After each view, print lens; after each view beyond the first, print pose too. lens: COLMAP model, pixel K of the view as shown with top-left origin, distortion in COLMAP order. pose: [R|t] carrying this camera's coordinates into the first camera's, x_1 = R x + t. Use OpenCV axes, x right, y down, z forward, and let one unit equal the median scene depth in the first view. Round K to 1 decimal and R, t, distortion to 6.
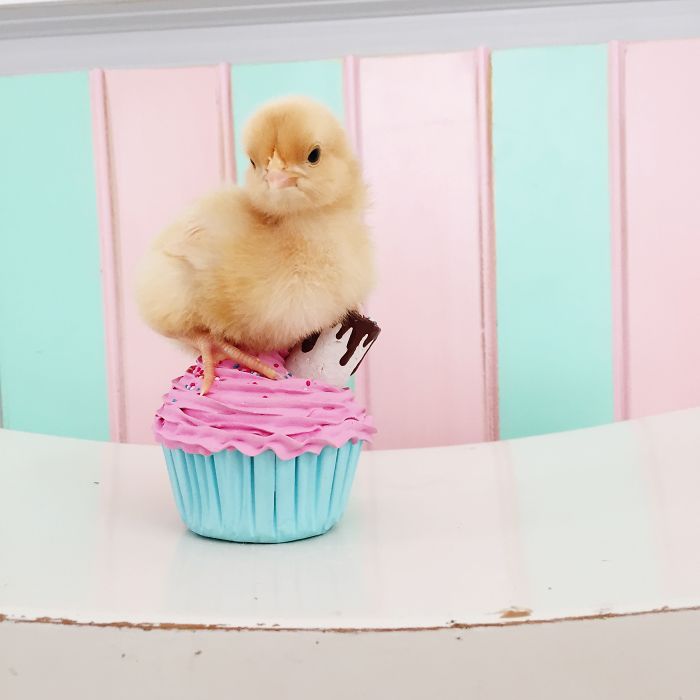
lens RADIAL K [[910.6, 0, 335.6], [0, 910.6, 347.7], [0, 0, 1]] dist [-0.012758, -0.040656]
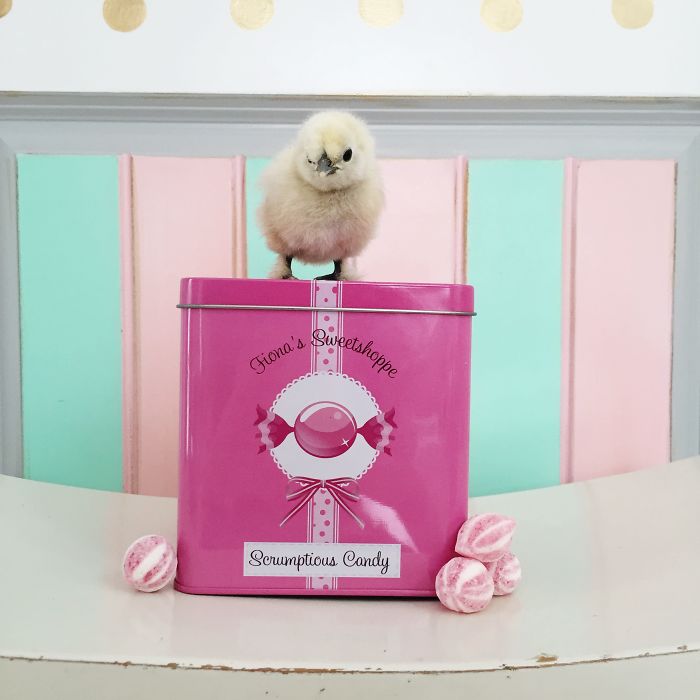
lens RADIAL K [[888.6, 0, 354.5], [0, 888.6, 335.2], [0, 0, 1]] dist [-0.009036, -0.030148]
pose [[0.992907, 0.031474, 0.114655, -0.103537], [-0.028721, 0.999260, -0.025587, -0.063756], [-0.115375, 0.022113, 0.993076, -0.133261]]
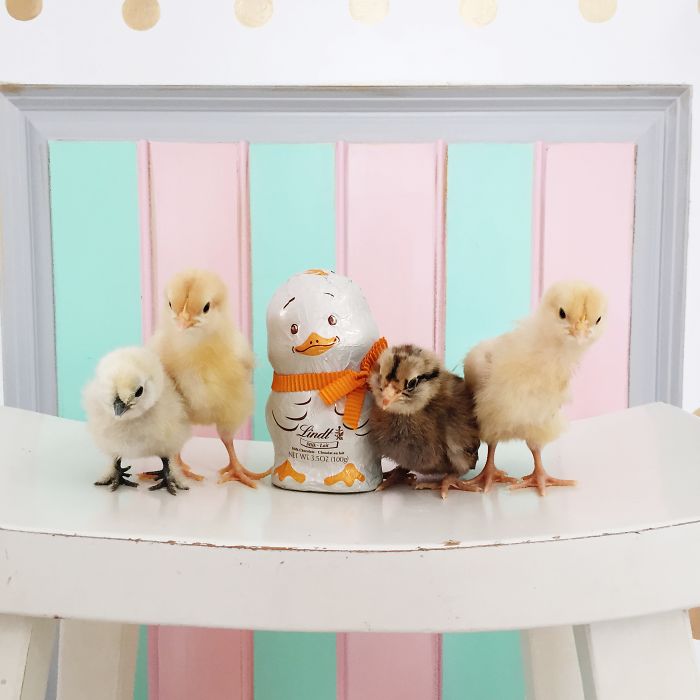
lens RADIAL K [[905.3, 0, 350.0], [0, 905.3, 350.0], [0, 0, 1]] dist [-0.015657, -0.011106]
pose [[0.996723, 0.029102, 0.075469, -0.062366], [-0.031251, 0.999134, 0.027454, -0.057591], [-0.074605, -0.029722, 0.996770, -0.316051]]
